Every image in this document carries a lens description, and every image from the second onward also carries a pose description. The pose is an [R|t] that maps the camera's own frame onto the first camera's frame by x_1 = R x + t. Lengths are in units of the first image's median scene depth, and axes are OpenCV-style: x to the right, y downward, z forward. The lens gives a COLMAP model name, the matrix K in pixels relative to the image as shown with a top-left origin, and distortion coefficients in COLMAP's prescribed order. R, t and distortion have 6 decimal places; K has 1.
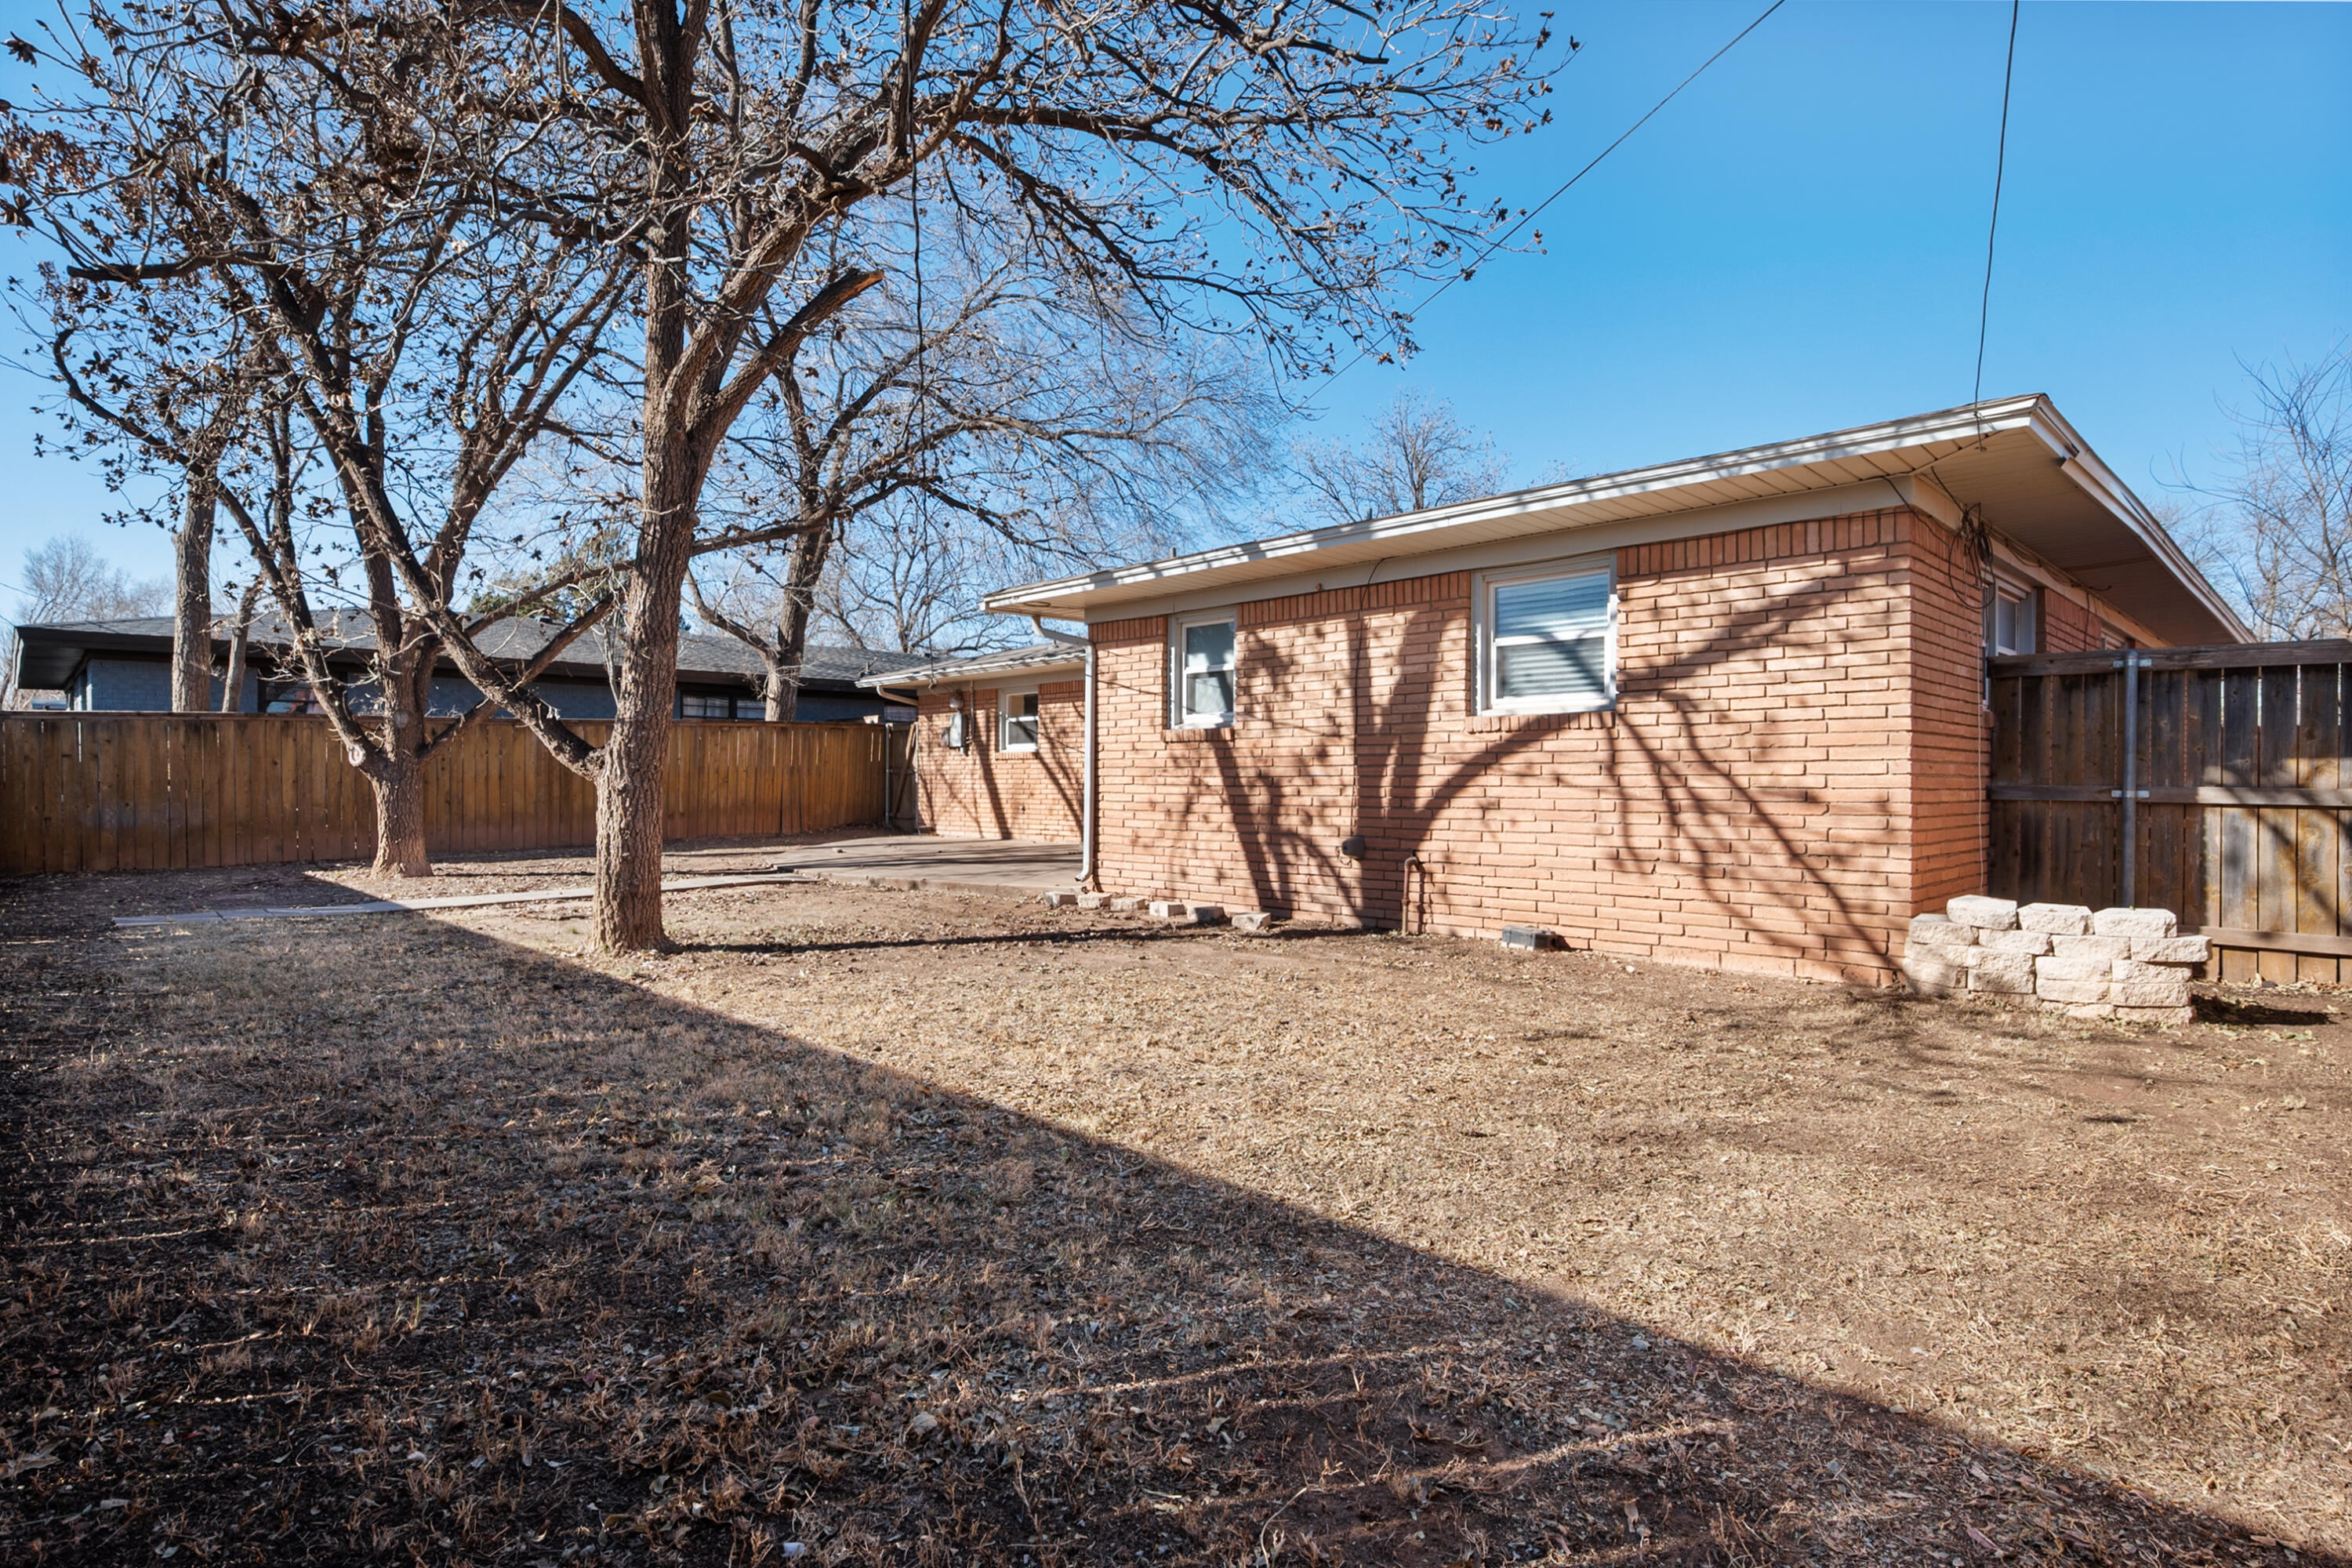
lens RADIAL K [[1190.5, 0, 1176.0], [0, 1190.5, 784.0], [0, 0, 1]] dist [0.000179, 0.000005]
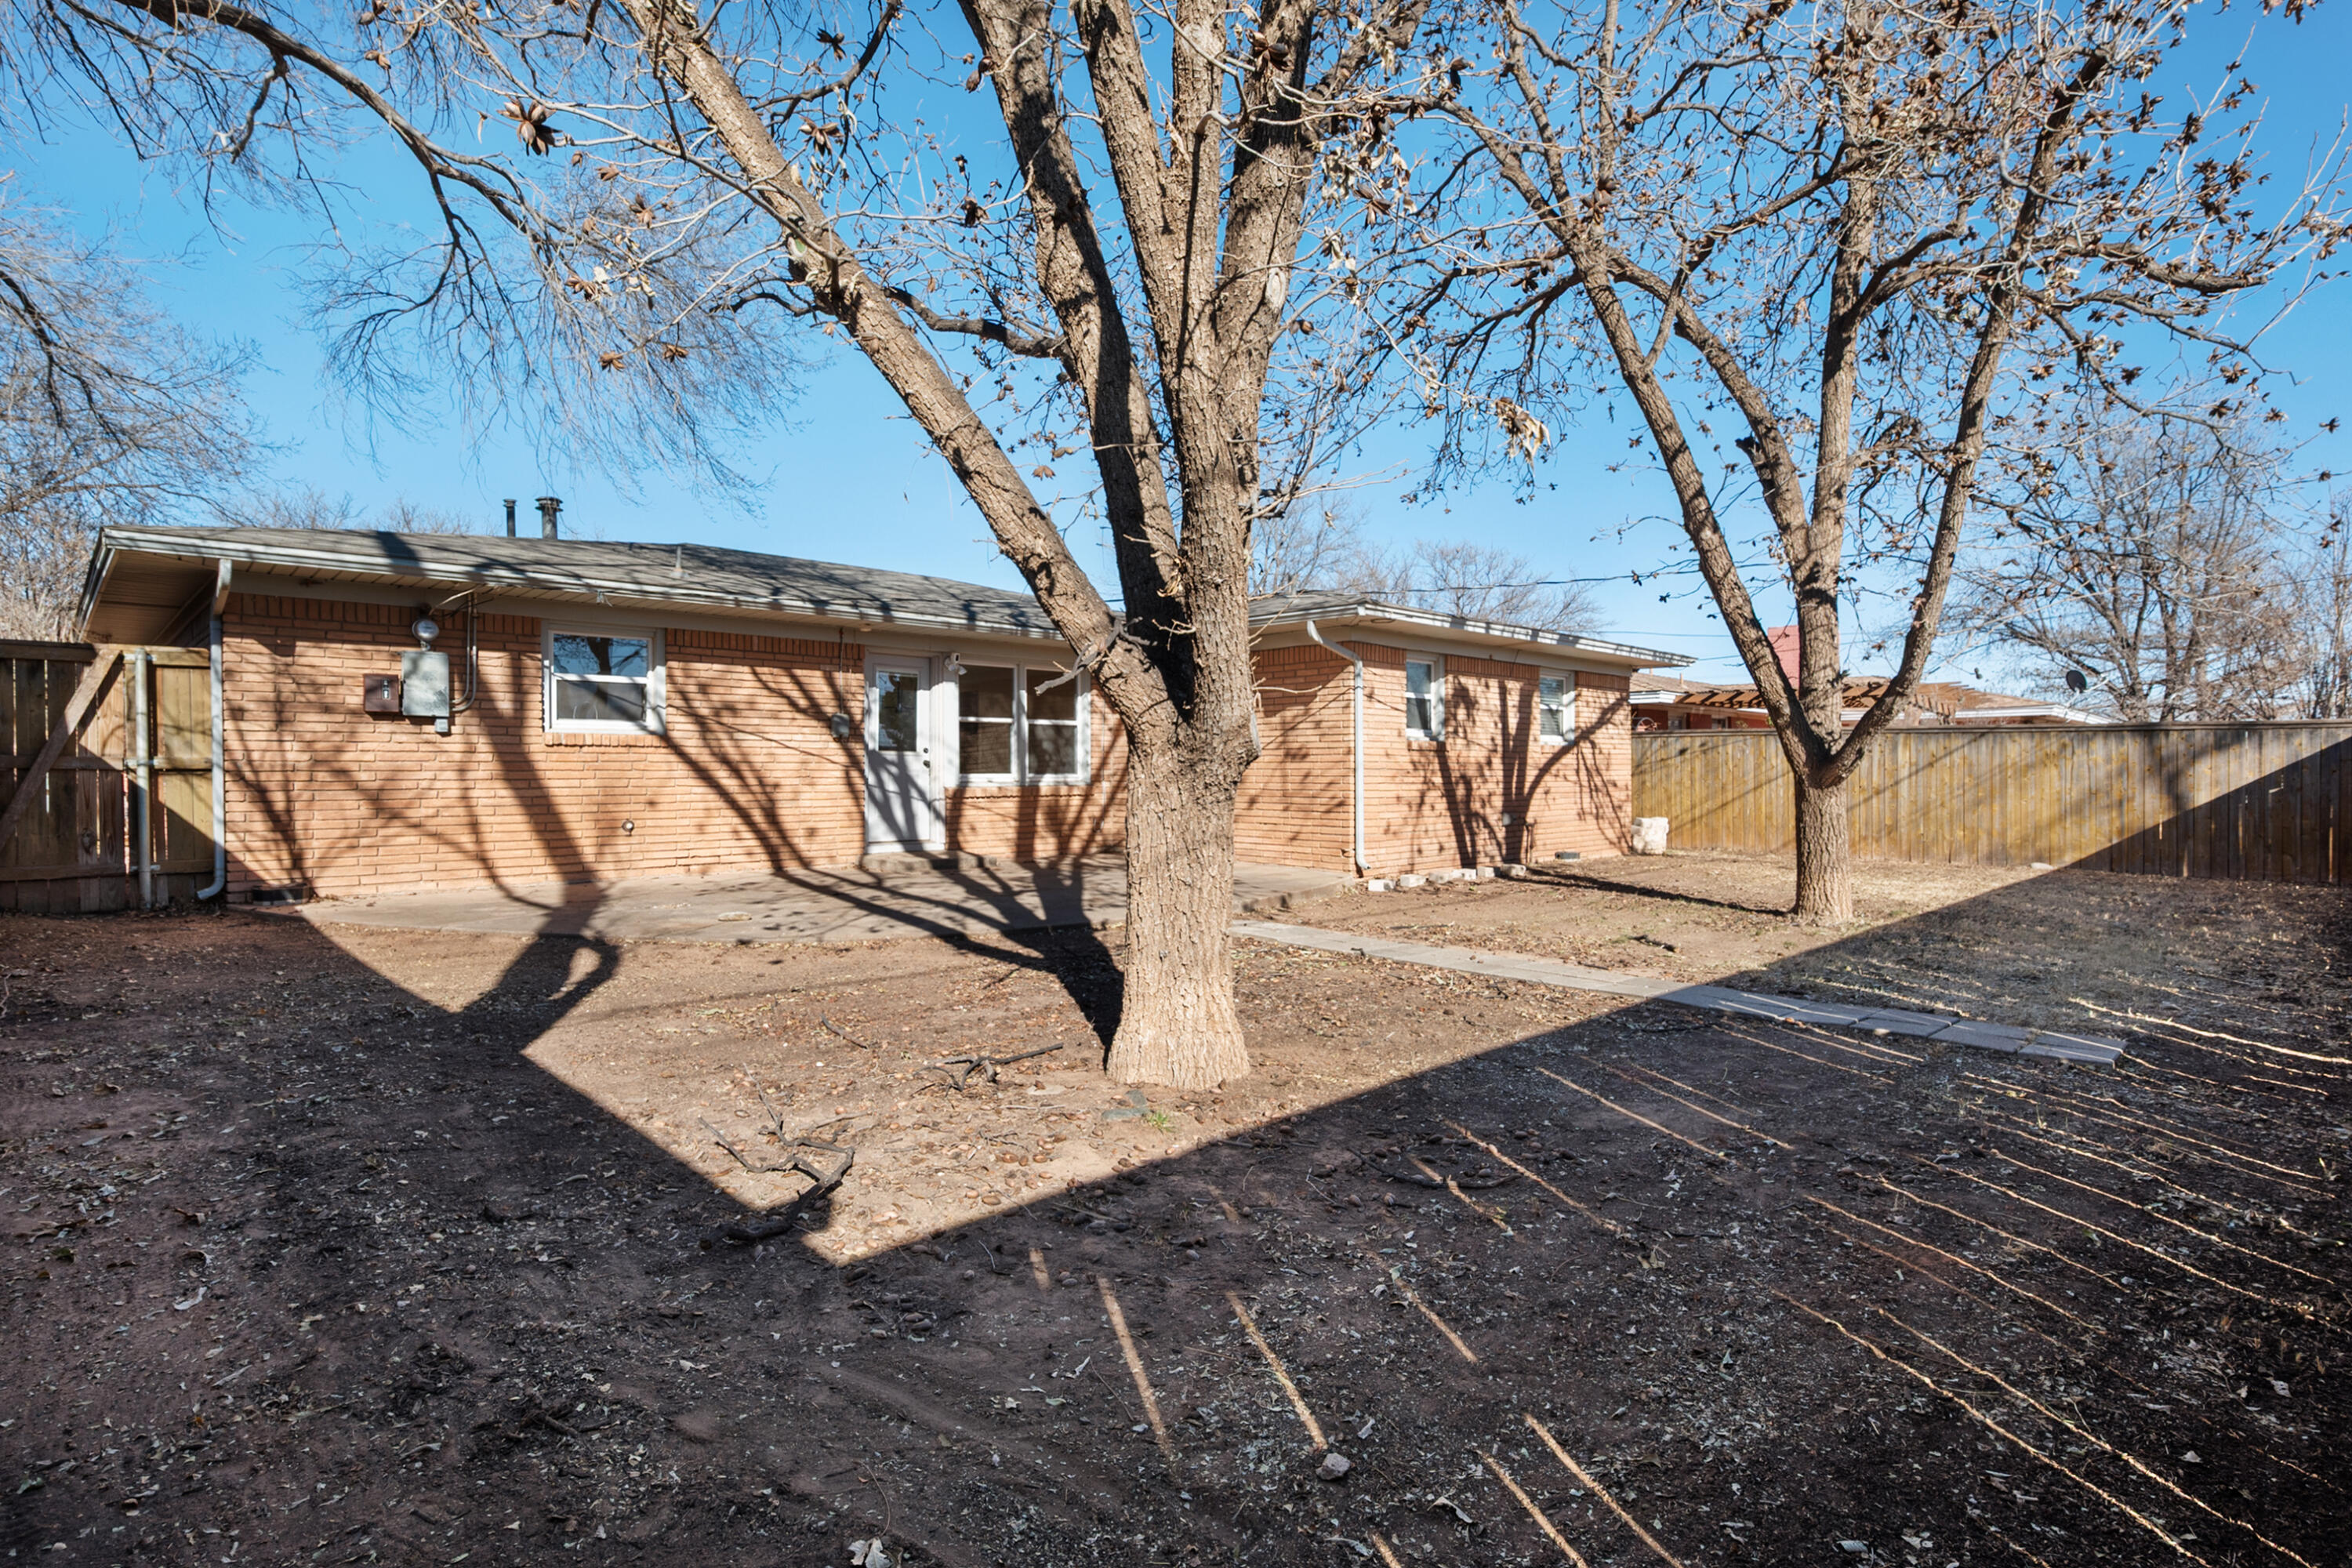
lens RADIAL K [[1136.9, 0, 1176.0], [0, 1136.9, 784.0], [0, 0, 1]] dist [0.000121, 0.000026]
pose [[0.006635, -0.012909, 0.999895, -1.358128], [0.002145, 0.999915, 0.012895, -0.016432], [-0.999976, 0.002059, 0.006662, 1.370462]]
